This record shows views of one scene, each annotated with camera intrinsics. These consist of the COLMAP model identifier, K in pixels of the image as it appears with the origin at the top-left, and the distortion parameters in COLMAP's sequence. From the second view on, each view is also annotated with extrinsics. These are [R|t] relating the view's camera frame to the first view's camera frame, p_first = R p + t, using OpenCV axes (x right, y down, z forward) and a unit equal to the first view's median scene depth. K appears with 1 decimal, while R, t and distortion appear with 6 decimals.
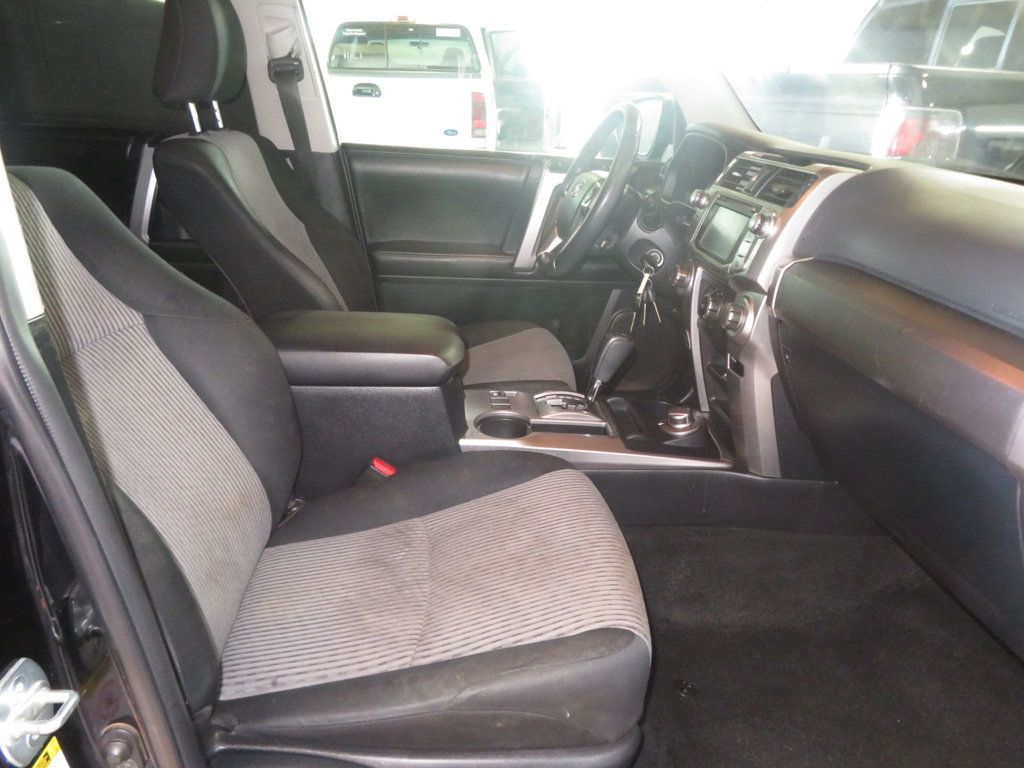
lens RADIAL K [[732.8, 0, 512.0], [0, 732.8, 384.0], [0, 0, 1]] dist [-0.007588, 0.005497]
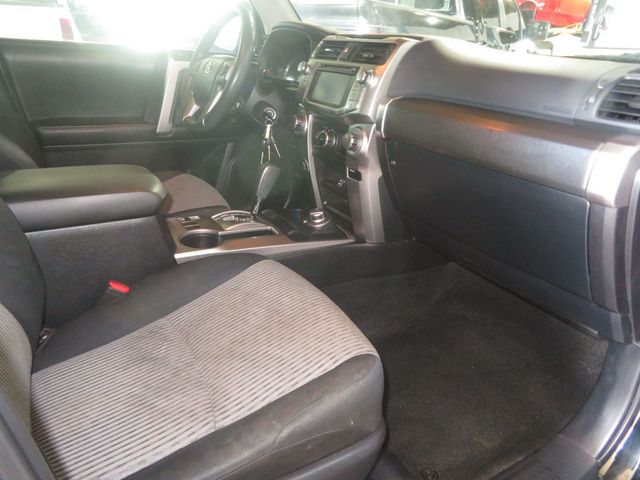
lens RADIAL K [[458.0, 0, 320.0], [0, 458.0, 240.0], [0, 0, 1]] dist [-0.007588, 0.005497]
pose [[0.899694, -0.164982, 0.404143, -0.155995], [0.143492, 0.986153, 0.083137, 0.018615], [-0.412264, -0.016806, 0.910910, 0.143062]]
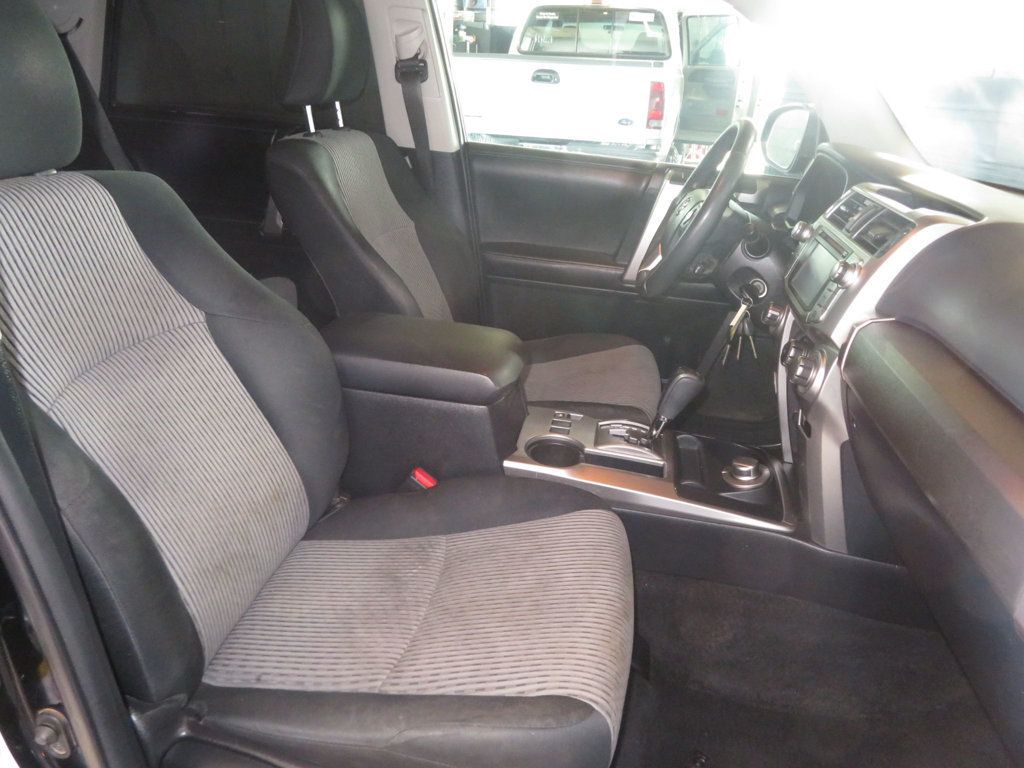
lens RADIAL K [[732.8, 0, 512.0], [0, 732.8, 384.0], [0, 0, 1]] dist [-0.007588, 0.005497]
pose [[0.968156, 0.117270, -0.221182, 0.138717], [-0.112375, 0.993062, 0.034632, -0.059611], [0.223709, -0.008674, 0.974617, 0.037306]]
